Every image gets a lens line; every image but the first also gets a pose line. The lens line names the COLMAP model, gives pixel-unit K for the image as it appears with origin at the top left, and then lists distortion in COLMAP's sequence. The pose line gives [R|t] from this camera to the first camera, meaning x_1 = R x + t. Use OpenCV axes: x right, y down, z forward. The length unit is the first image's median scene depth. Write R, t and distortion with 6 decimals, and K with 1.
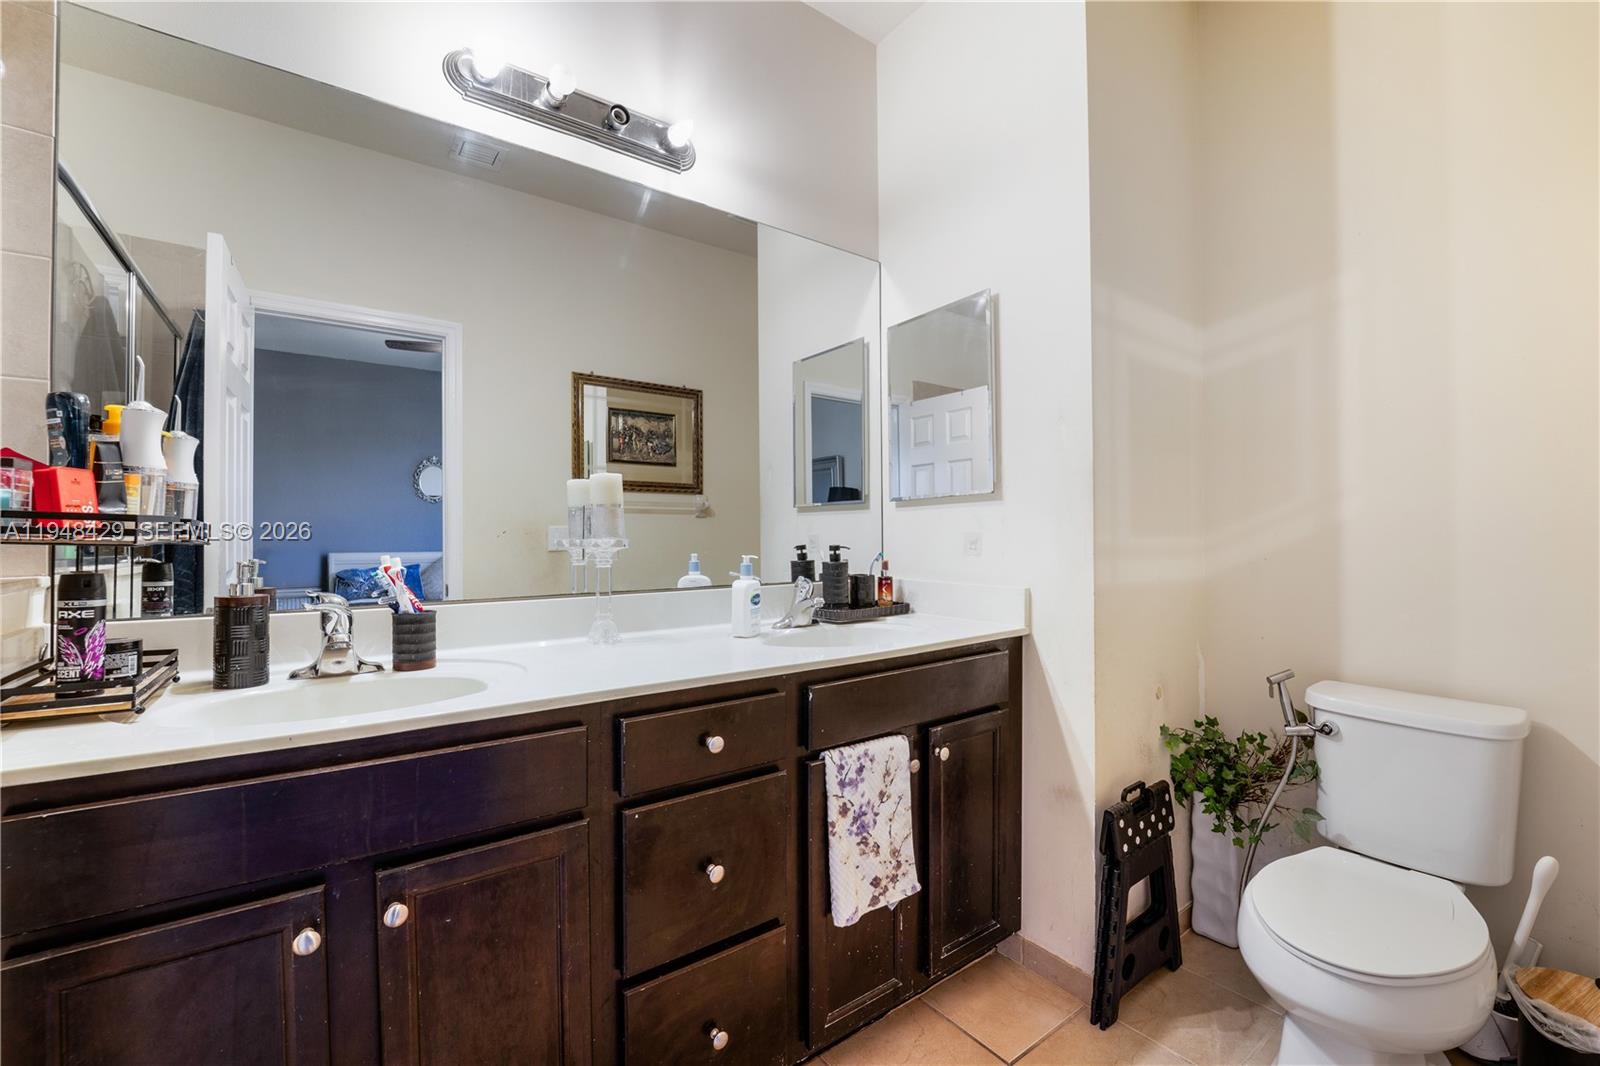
lens RADIAL K [[653.3, 0, 810.8], [0, 653.3, 534.7], [0, 0, 1]] dist [-0.021417, 0.001721]
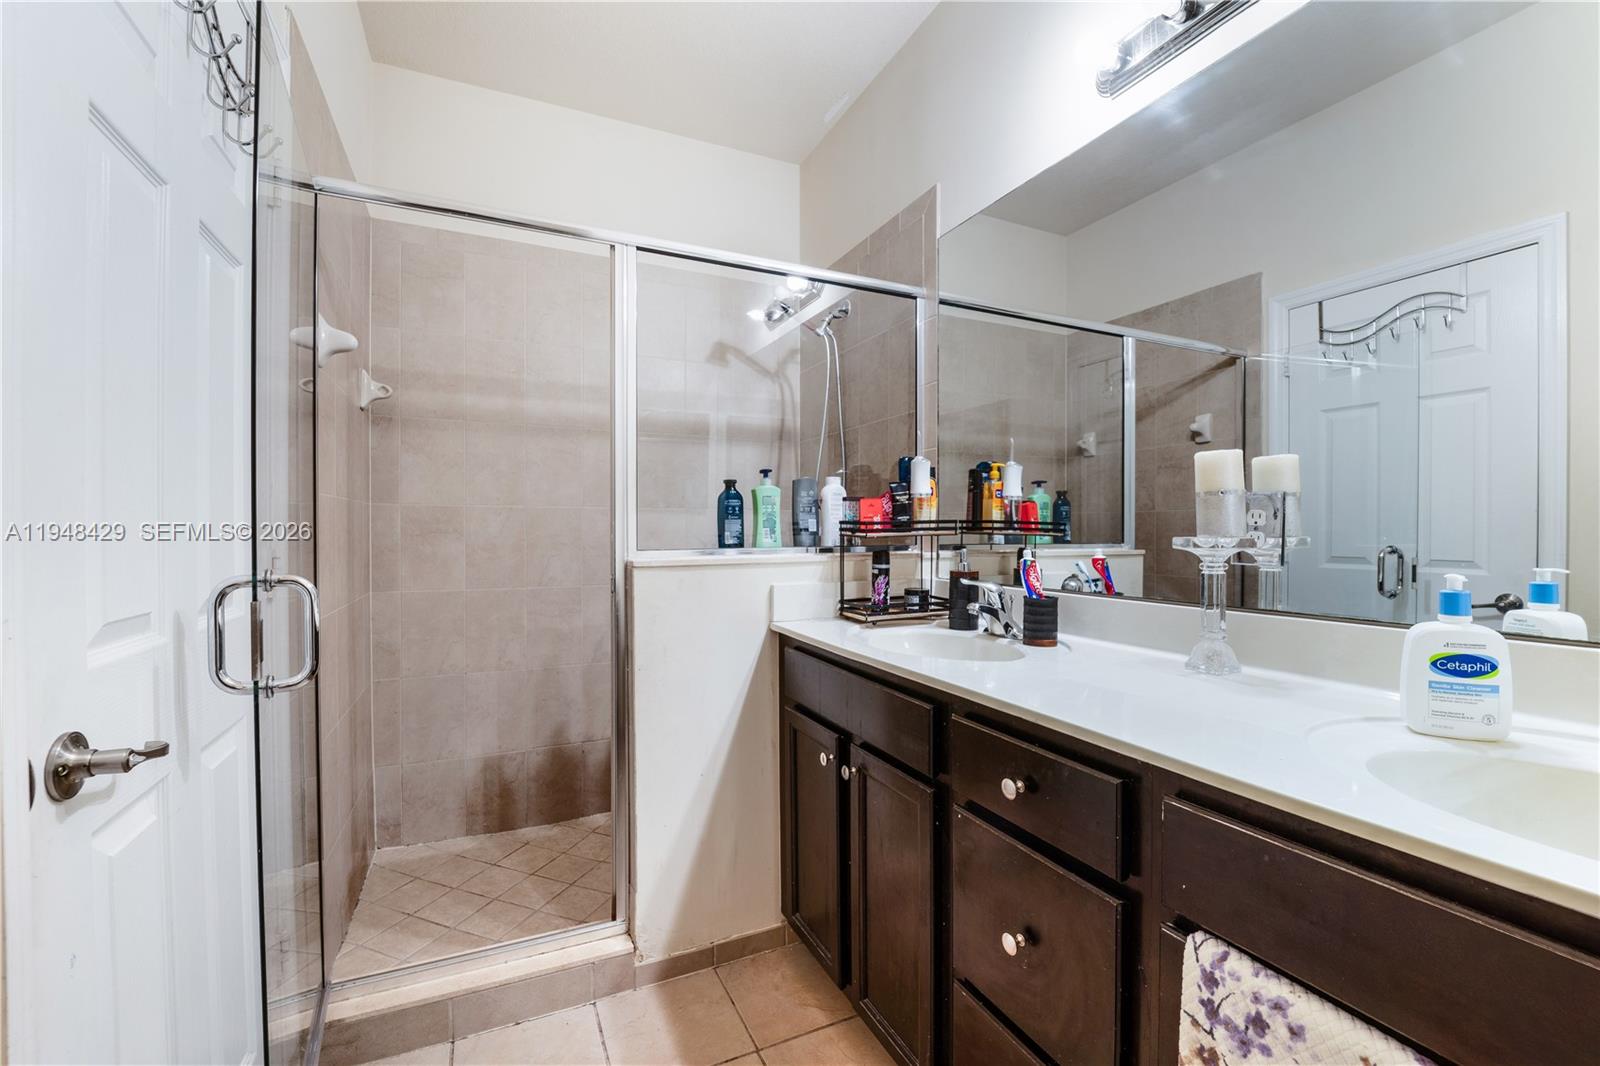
lens RADIAL K [[653.3, 0, 808.7], [0, 653.3, 534.8], [0, 0, 1]] dist [-0.021417, 0.001721]
pose [[-0.187897, 0.011008, -0.982127, 0.611372], [0.007967, 0.999921, 0.009683, -0.008504], [0.982156, -0.006005, -0.187970, 0.779284]]
